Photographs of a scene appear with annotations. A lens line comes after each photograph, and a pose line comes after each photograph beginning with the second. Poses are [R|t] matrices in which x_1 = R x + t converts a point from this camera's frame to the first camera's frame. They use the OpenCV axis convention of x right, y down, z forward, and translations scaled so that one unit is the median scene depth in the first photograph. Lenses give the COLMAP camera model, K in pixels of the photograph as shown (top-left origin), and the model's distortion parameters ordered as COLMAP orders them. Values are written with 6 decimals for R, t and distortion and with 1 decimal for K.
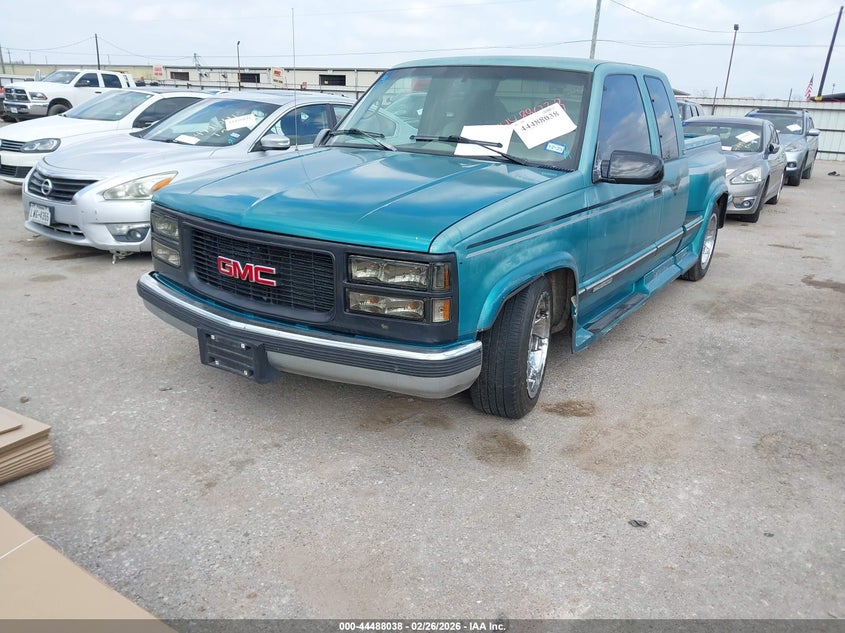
lens RADIAL K [[659.4, 0, 422.9], [0, 659.4, 317.8], [0, 0, 1]] dist [0.031769, -0.017877]
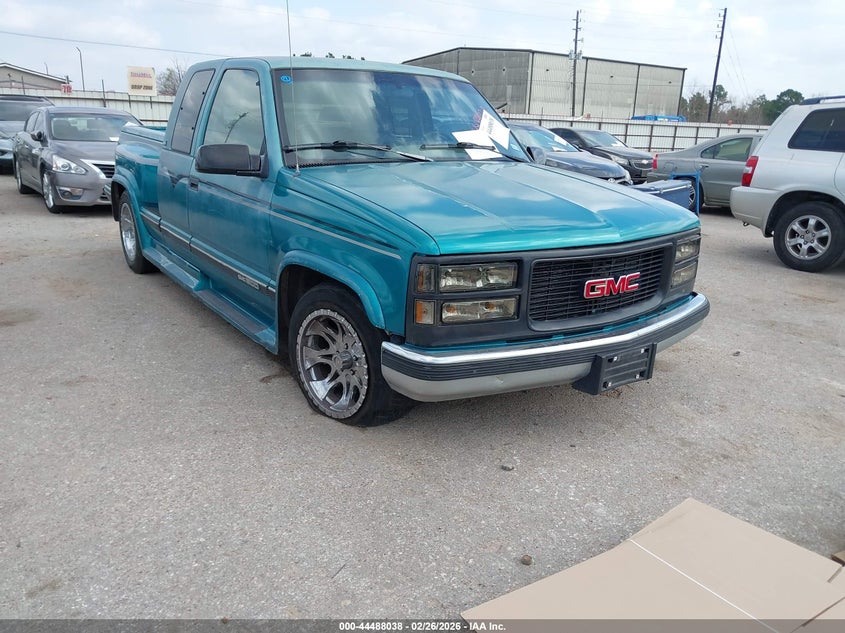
lens RADIAL K [[659.4, 0, 424.9], [0, 659.4, 317.7], [0, 0, 1]] dist [0.031769, -0.017877]
pose [[0.328622, -0.275879, 0.903271, -1.271708], [0.256547, 0.946502, 0.195748, -0.292334], [-0.908950, 0.167405, 0.381818, 0.859745]]
